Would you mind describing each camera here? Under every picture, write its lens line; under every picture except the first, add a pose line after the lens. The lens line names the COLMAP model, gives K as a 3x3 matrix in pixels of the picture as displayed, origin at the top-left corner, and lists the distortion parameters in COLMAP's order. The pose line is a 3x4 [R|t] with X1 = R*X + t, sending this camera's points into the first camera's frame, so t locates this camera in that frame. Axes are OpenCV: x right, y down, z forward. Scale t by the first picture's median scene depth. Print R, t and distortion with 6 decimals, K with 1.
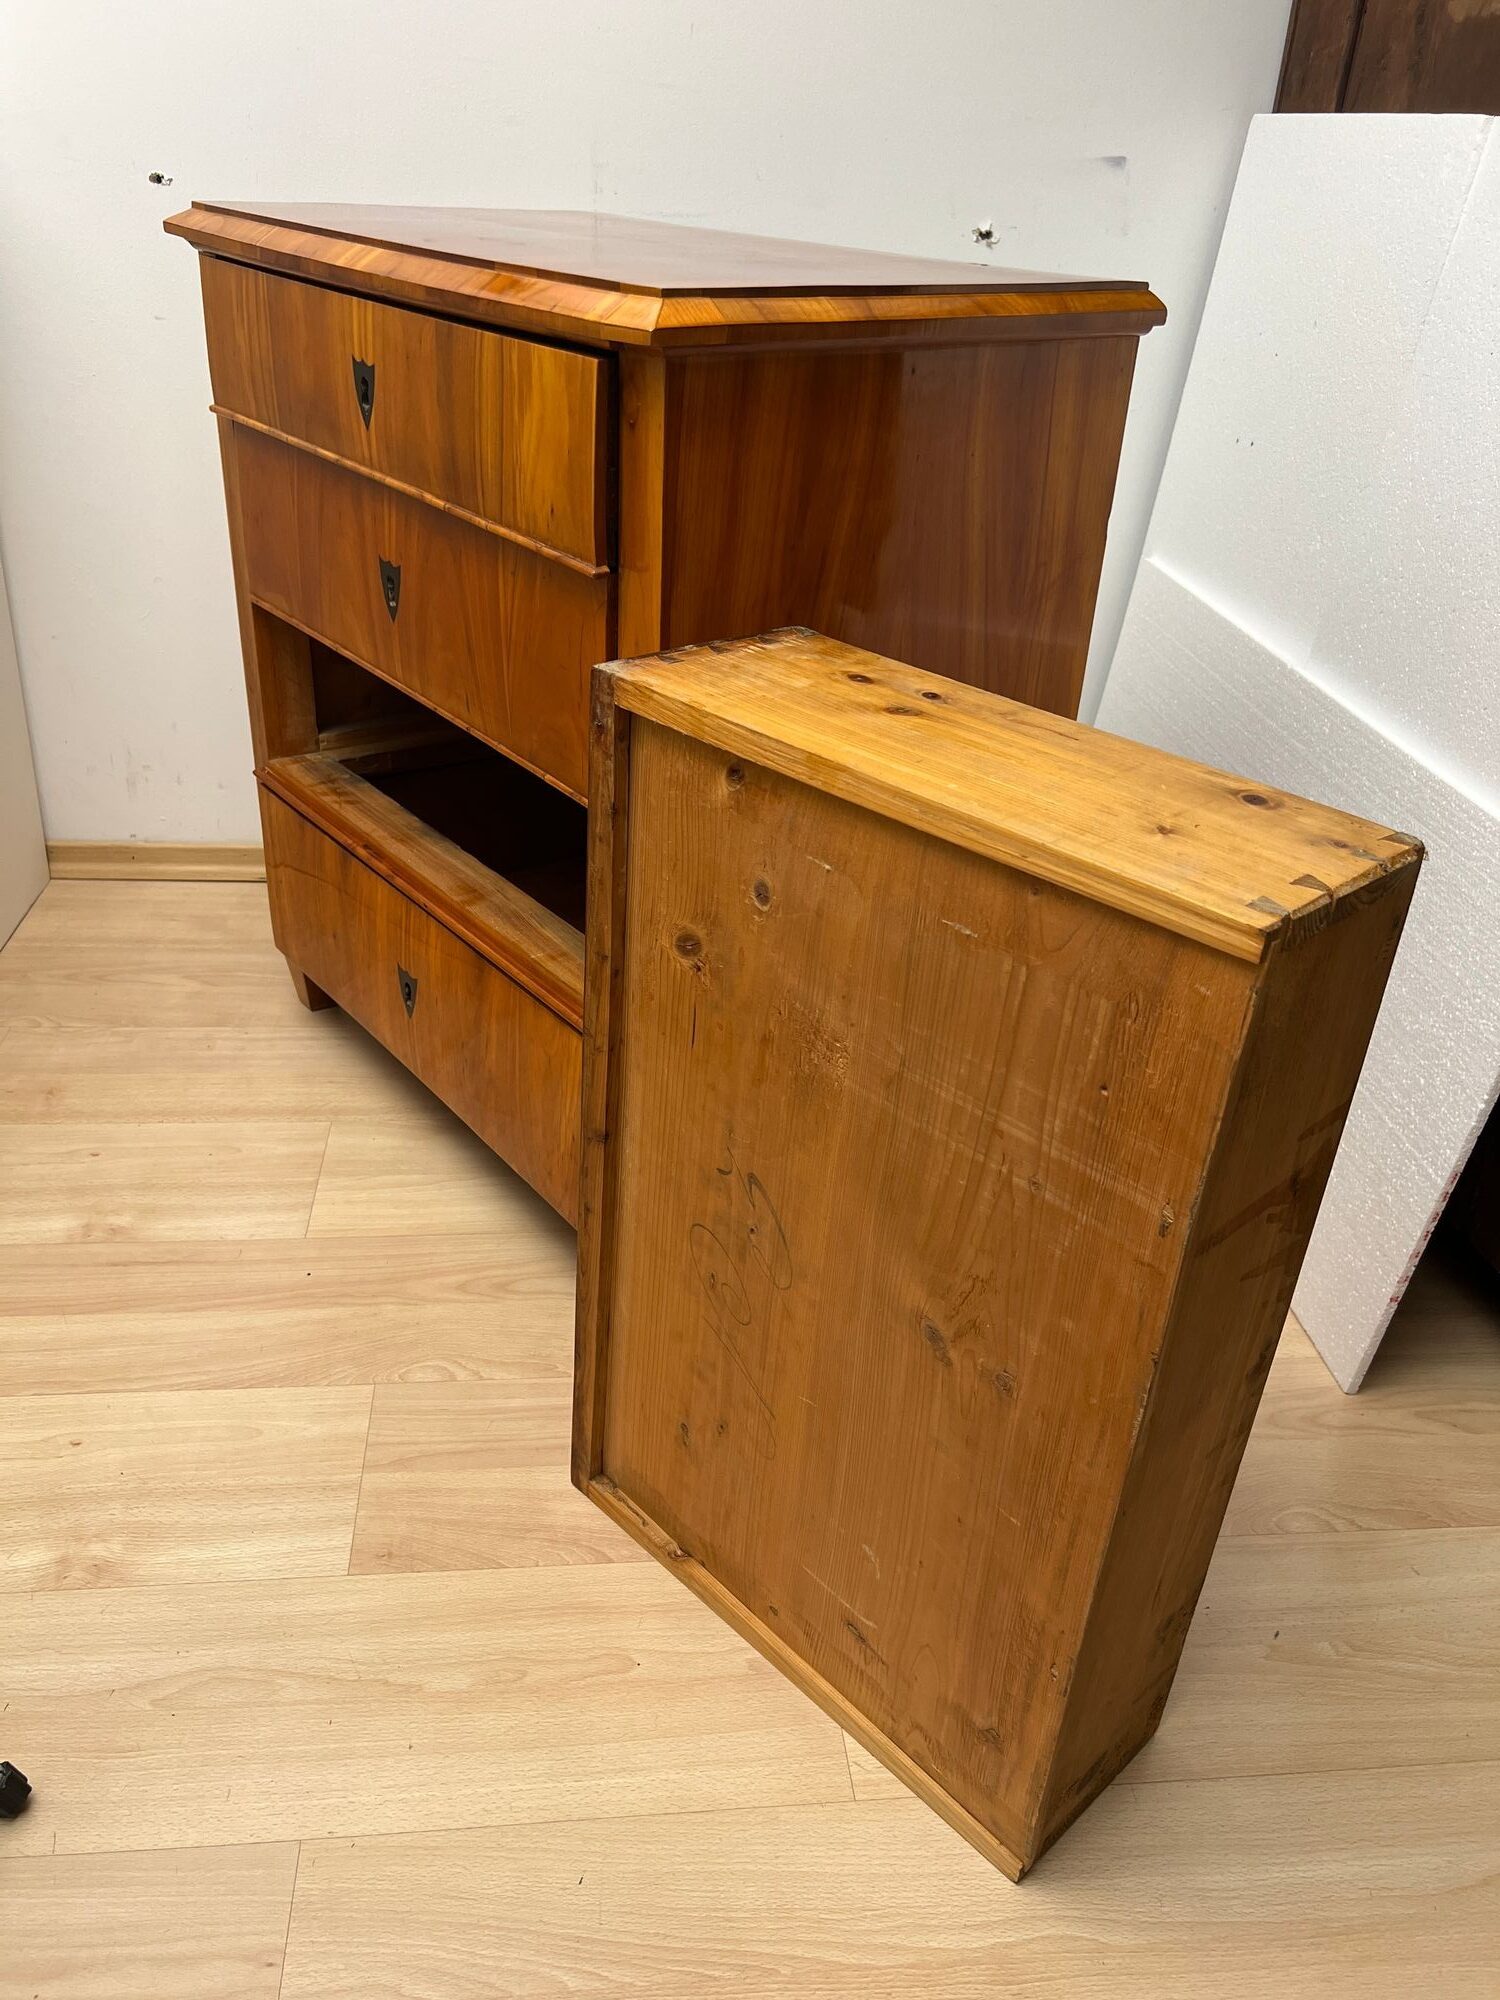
lens RADIAL K [[1517.1, 0, 744.6], [0, 1517.1, 1000.3], [0, 0, 1]] dist [0.010132, -0.016044]
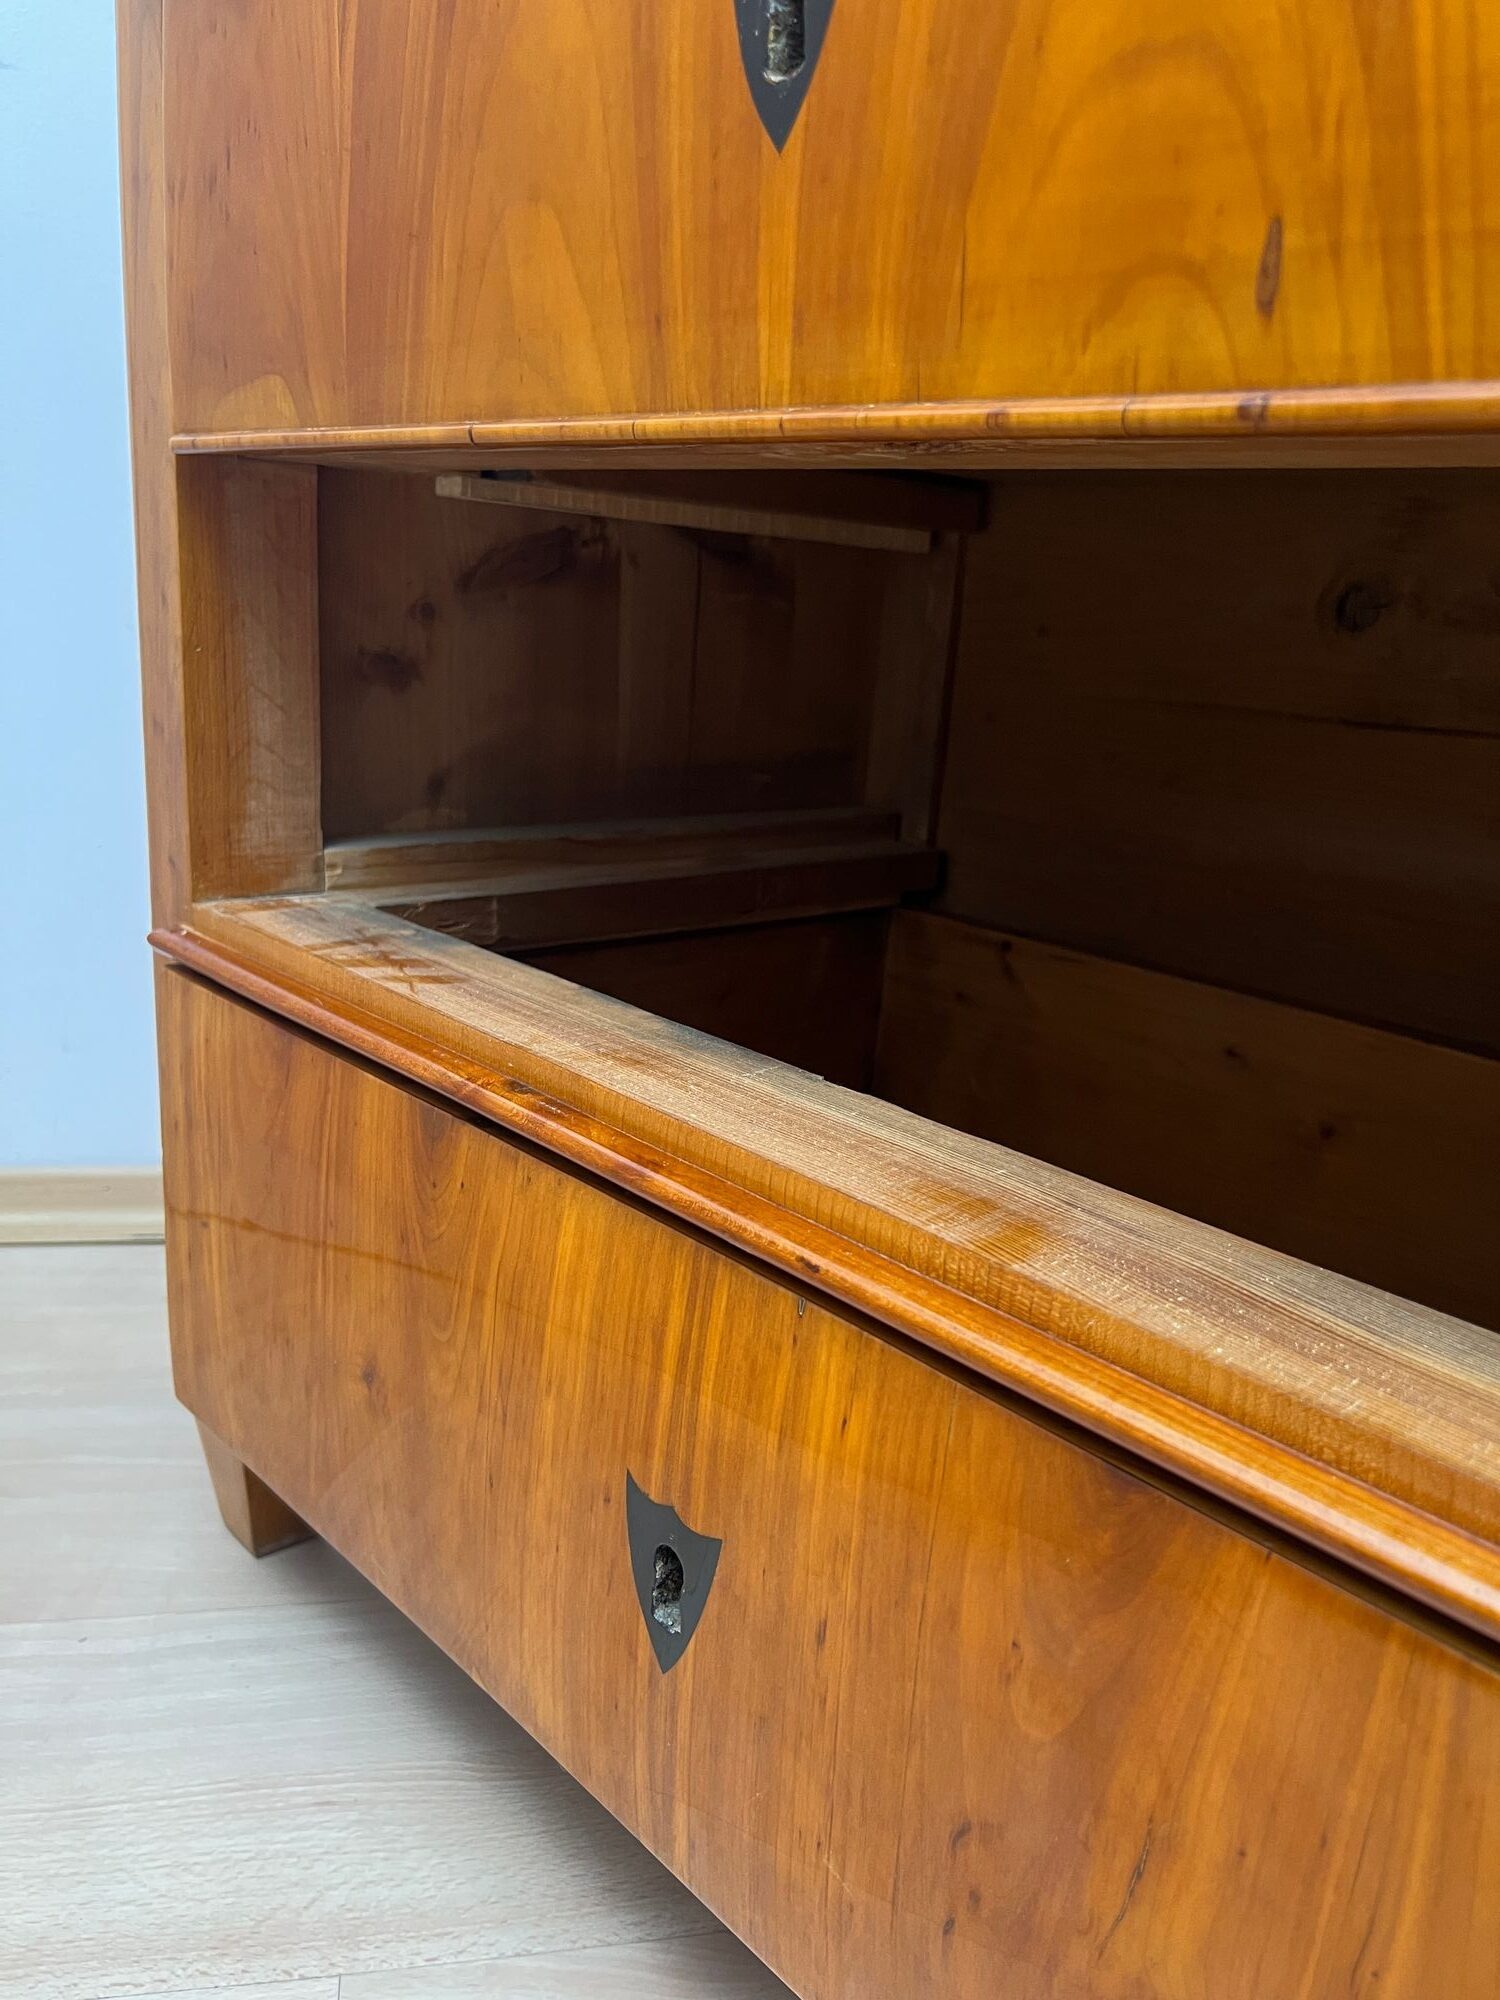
lens RADIAL K [[1517.1, 0, 751.0], [0, 1517.1, 999.4], [0, 0, 1]] dist [0.010132, -0.016044]
pose [[0.996365, -0.015306, 0.083797, -0.214403], [0.035262, 0.969593, -0.242167, -0.039037], [-0.077542, 0.244242, 0.966609, 0.651777]]
